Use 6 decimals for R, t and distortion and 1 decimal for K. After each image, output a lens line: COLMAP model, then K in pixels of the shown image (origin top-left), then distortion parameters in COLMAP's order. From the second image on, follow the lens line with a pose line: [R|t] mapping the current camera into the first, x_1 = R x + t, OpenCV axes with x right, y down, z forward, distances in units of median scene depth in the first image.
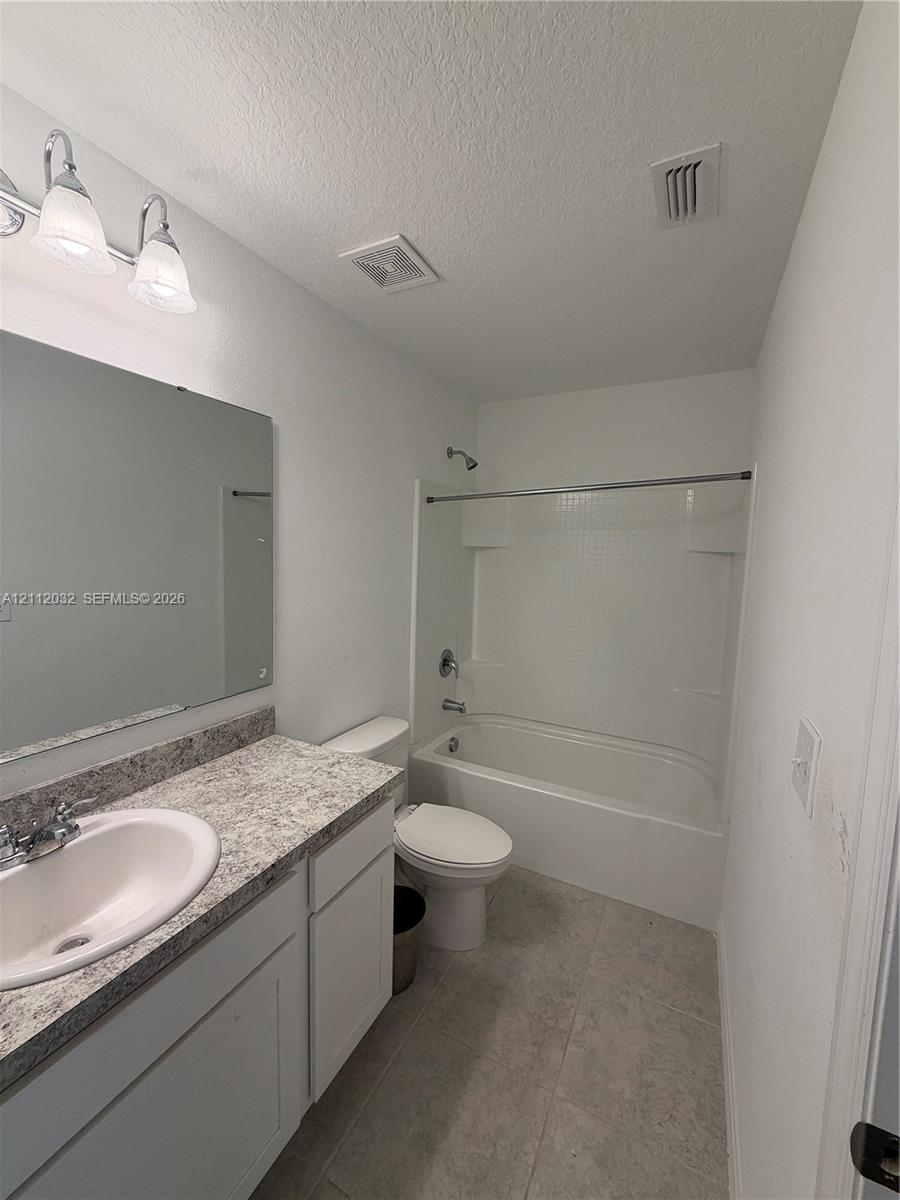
lens RADIAL K [[477.7, 0, 449.8], [0, 477.7, 595.2], [0, 0, 1]] dist [-0.001296, 0.000078]
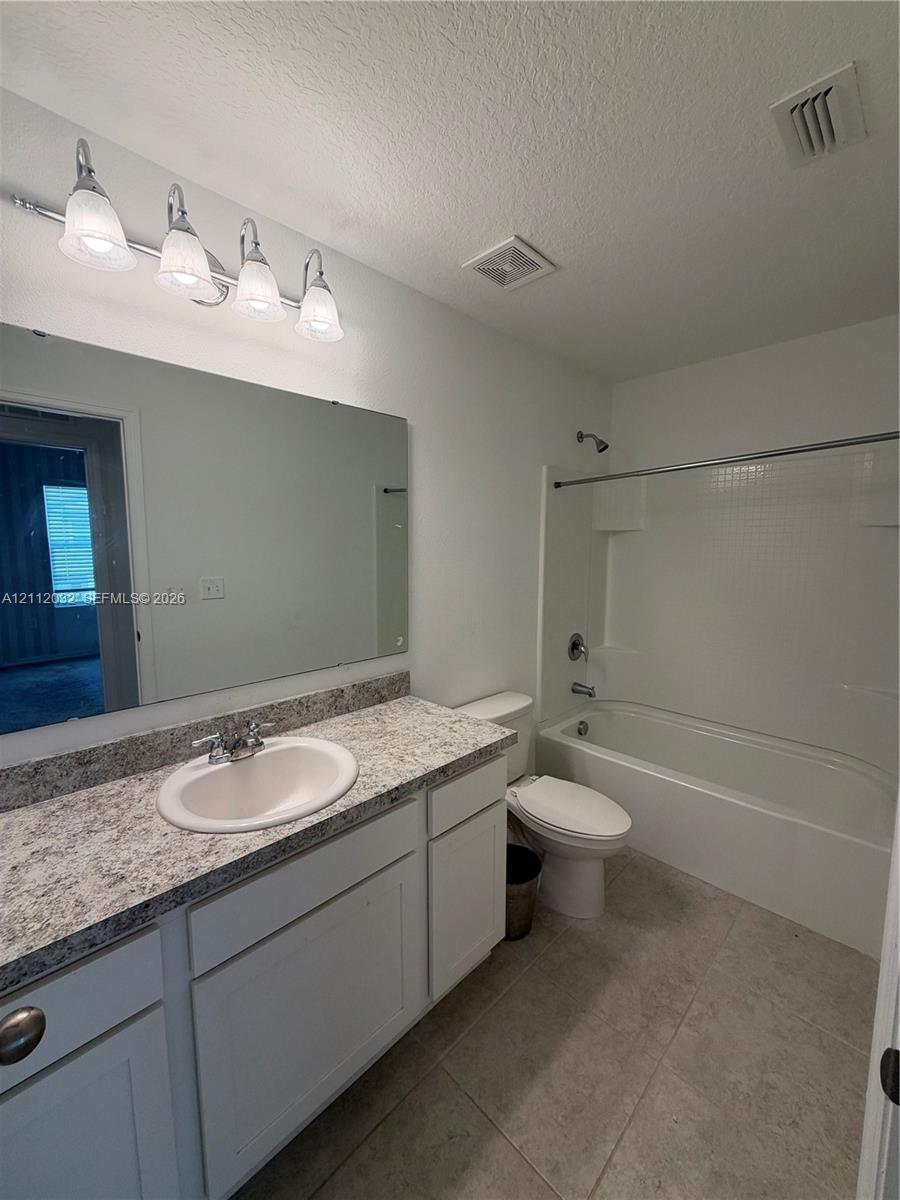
lens RADIAL K [[477.7, 0, 449.8], [0, 477.7, 595.2], [0, 0, 1]] dist [-0.001296, 0.000078]
pose [[0.953249, 0.007230, -0.302101, 0.088435], [-0.003263, 0.999902, 0.013633, 0.041551], [0.302170, -0.012010, 0.953178, -0.080889]]
